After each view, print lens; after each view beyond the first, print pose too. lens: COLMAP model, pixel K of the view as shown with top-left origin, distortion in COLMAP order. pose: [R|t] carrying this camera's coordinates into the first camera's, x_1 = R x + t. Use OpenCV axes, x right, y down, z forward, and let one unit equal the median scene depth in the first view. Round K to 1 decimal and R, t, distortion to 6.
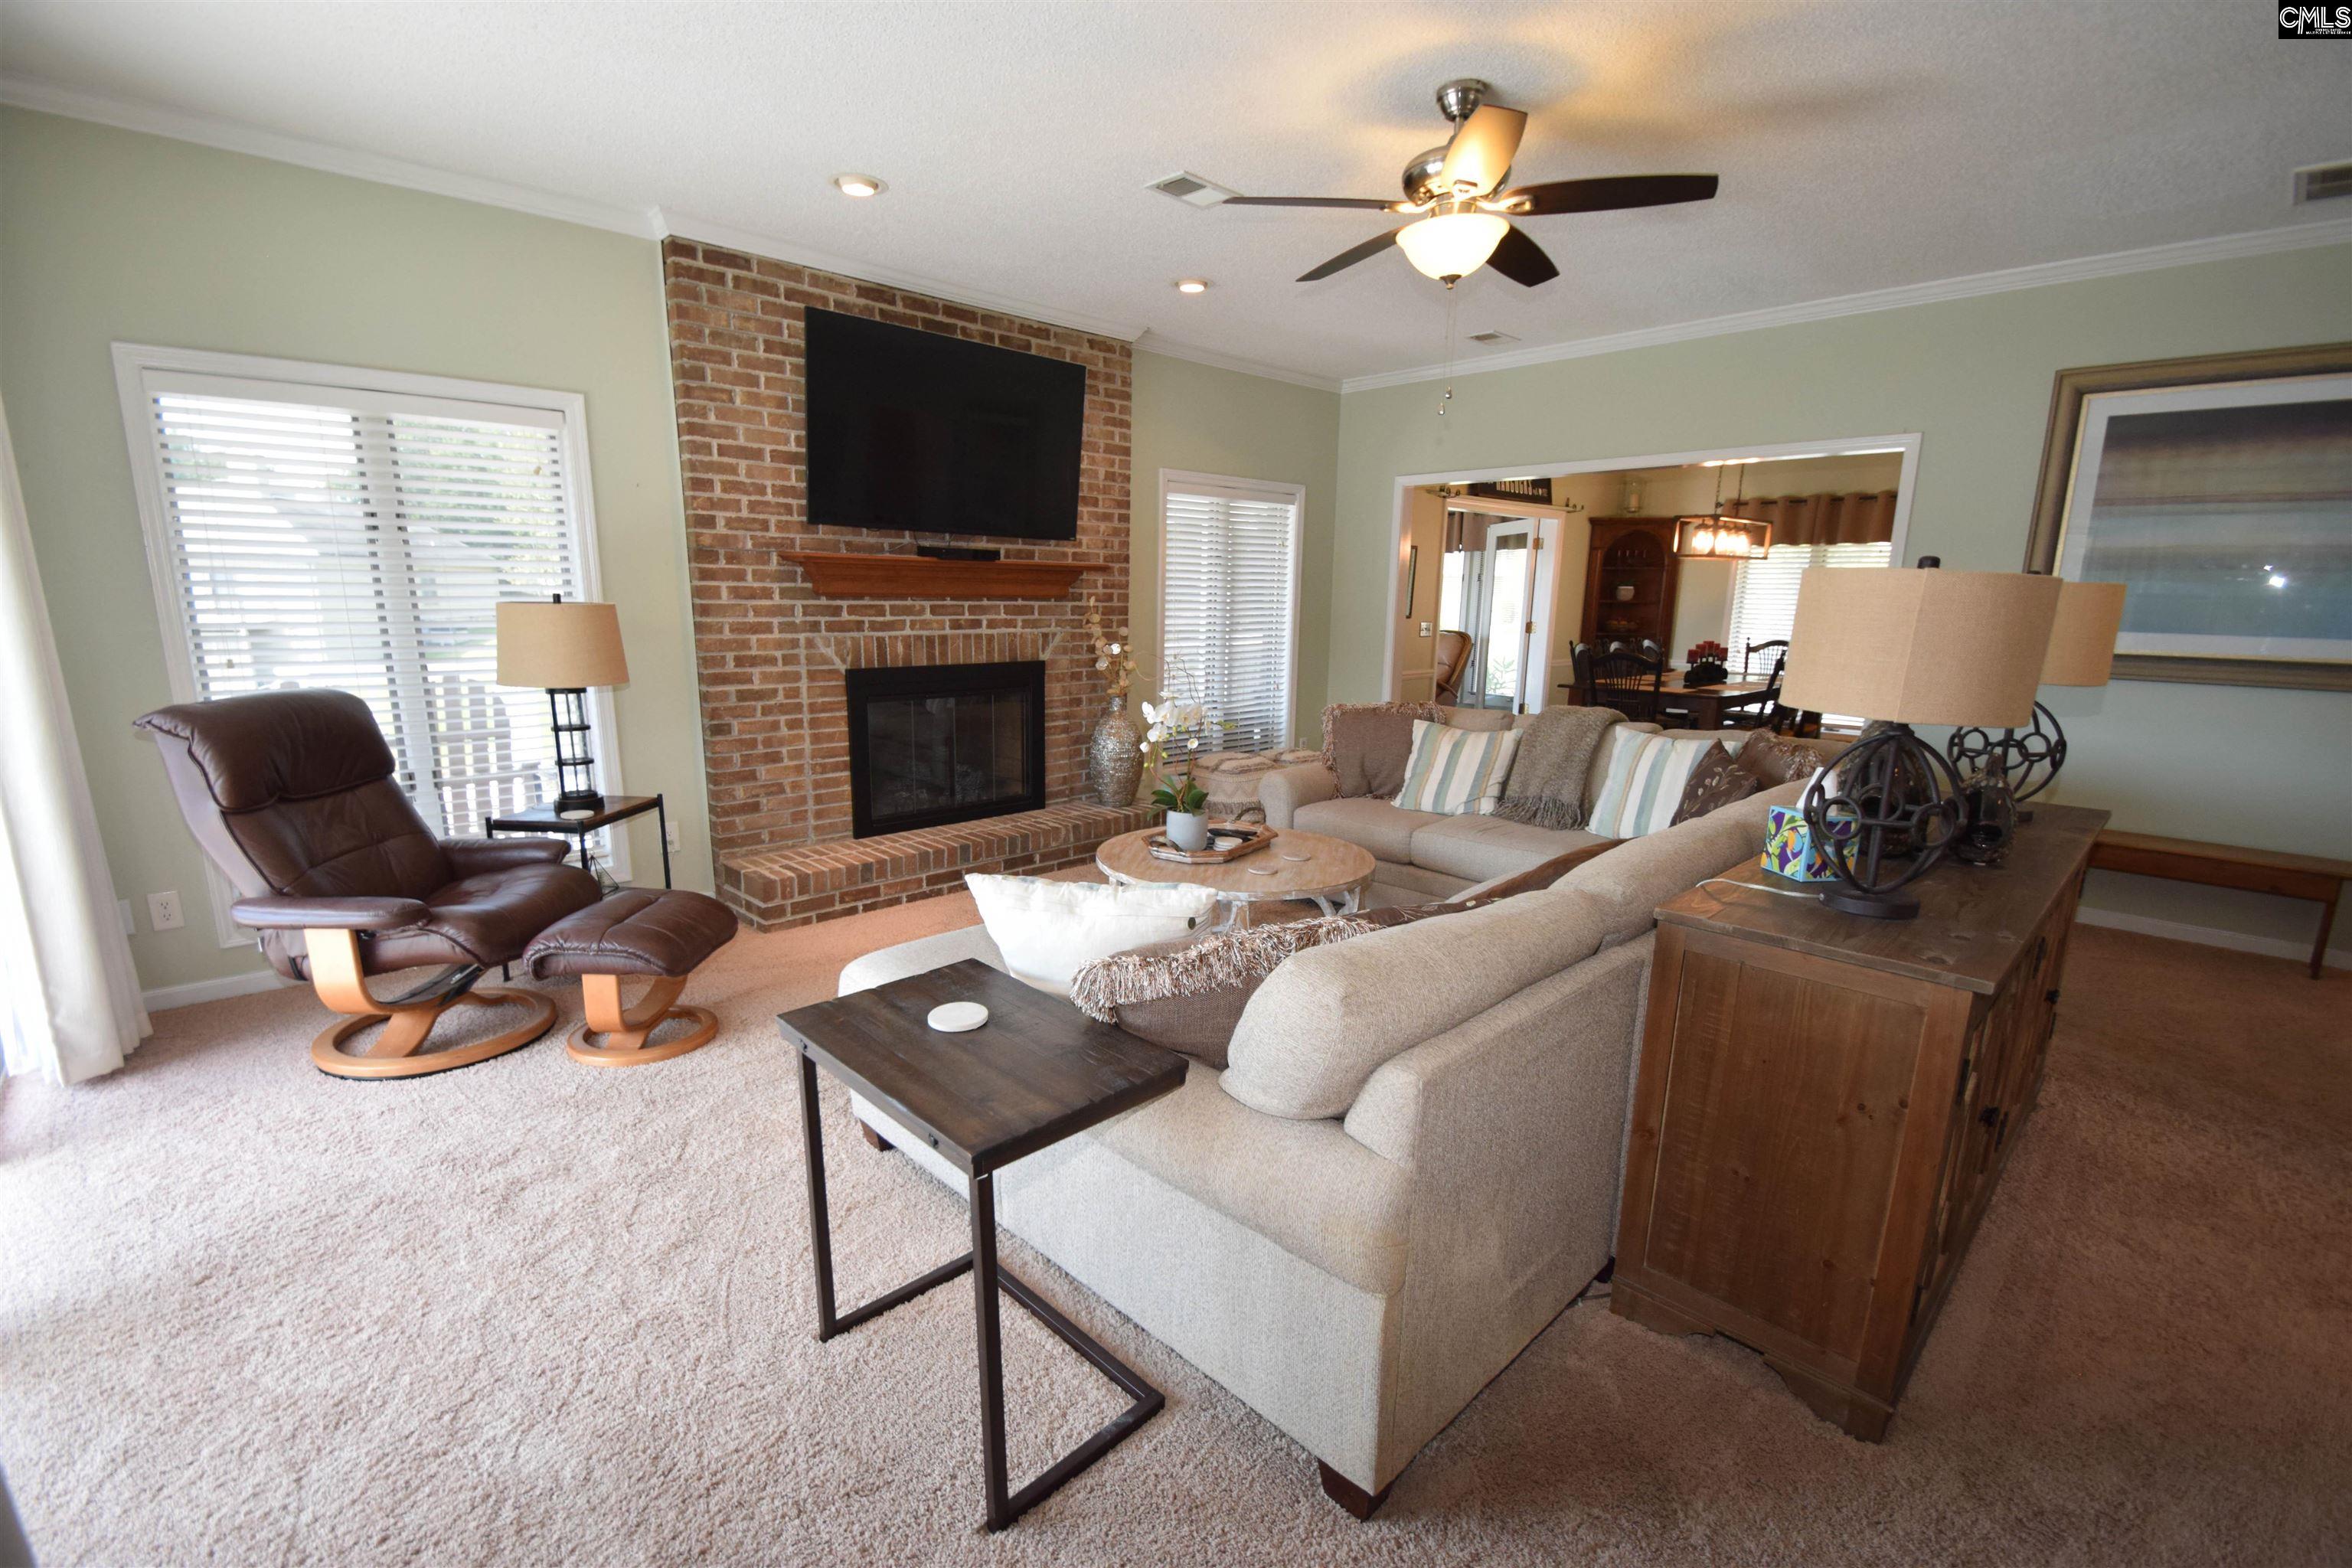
lens RADIAL K [[1044.6, 0, 1172.5], [0, 1044.6, 807.6], [0, 0, 1]] dist [0.000085, -0.007356]
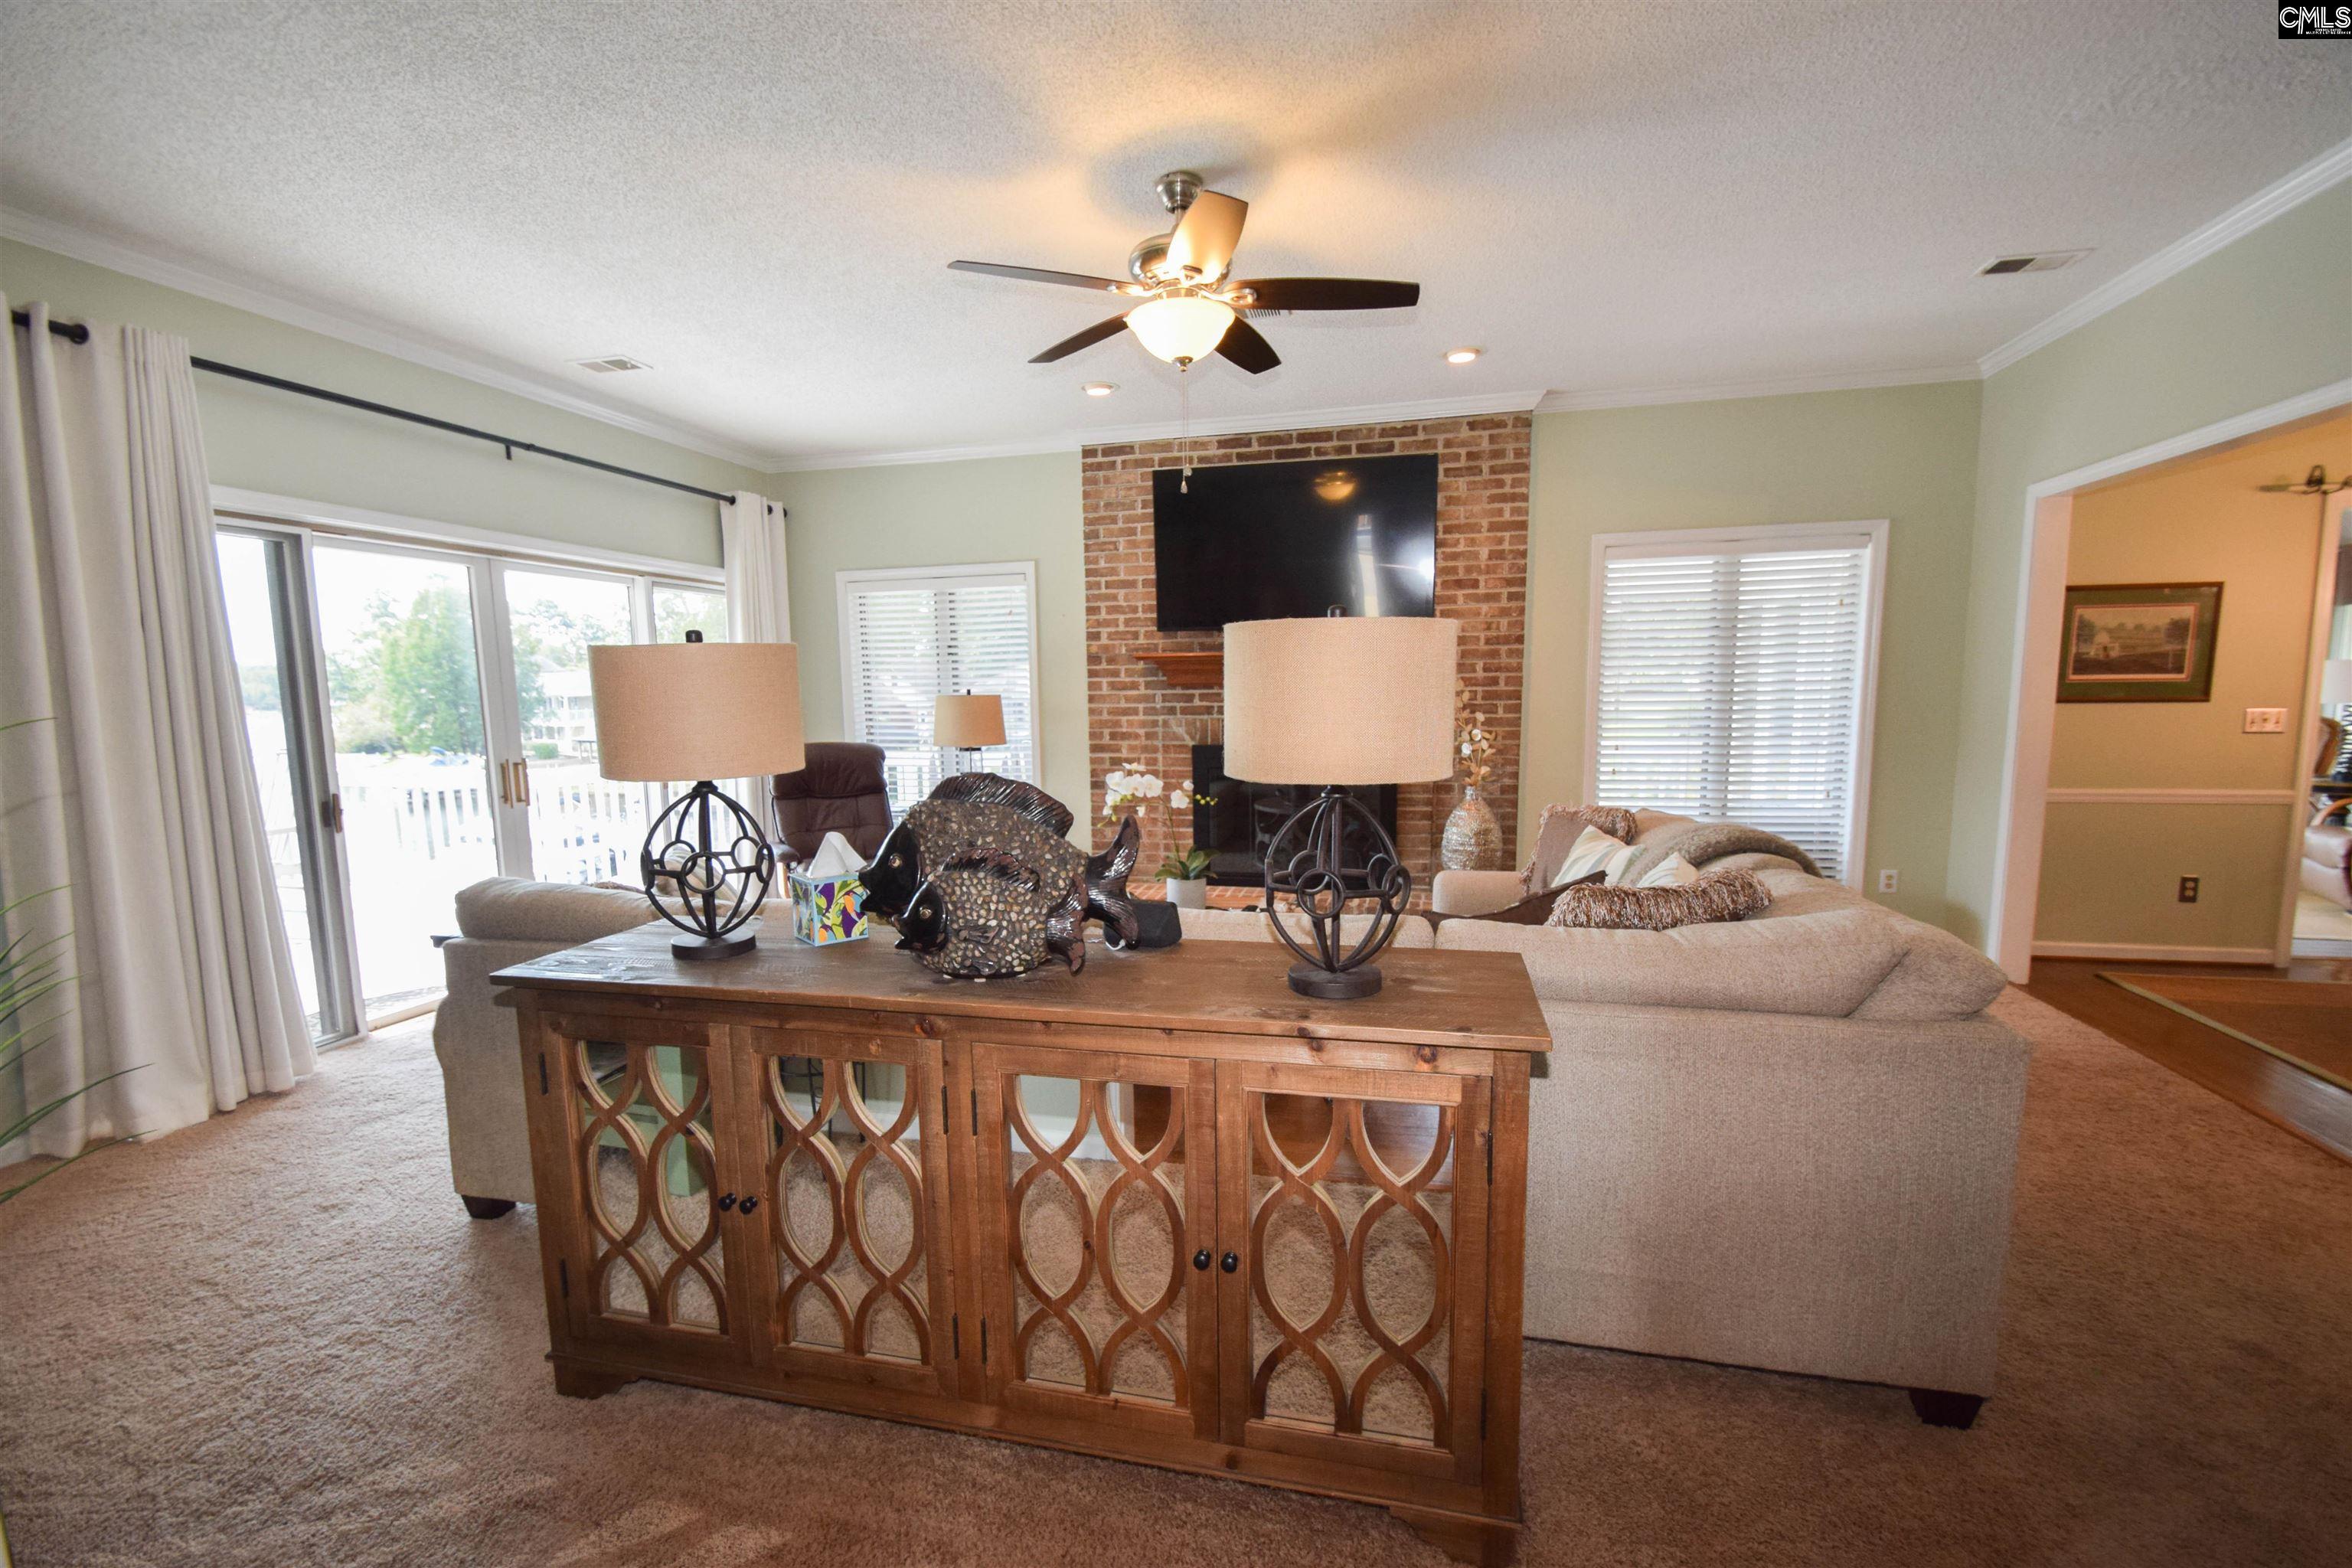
lens RADIAL K [[1044.6, 0, 1131.0], [0, 1044.6, 796.5], [0, 0, 1]] dist [0.000085, -0.007356]
pose [[0.505784, 0.071576, -0.859686, 0.738669], [-0.151797, 0.988387, -0.007016, -0.054451], [0.849200, 0.134046, 0.510775, 0.327167]]
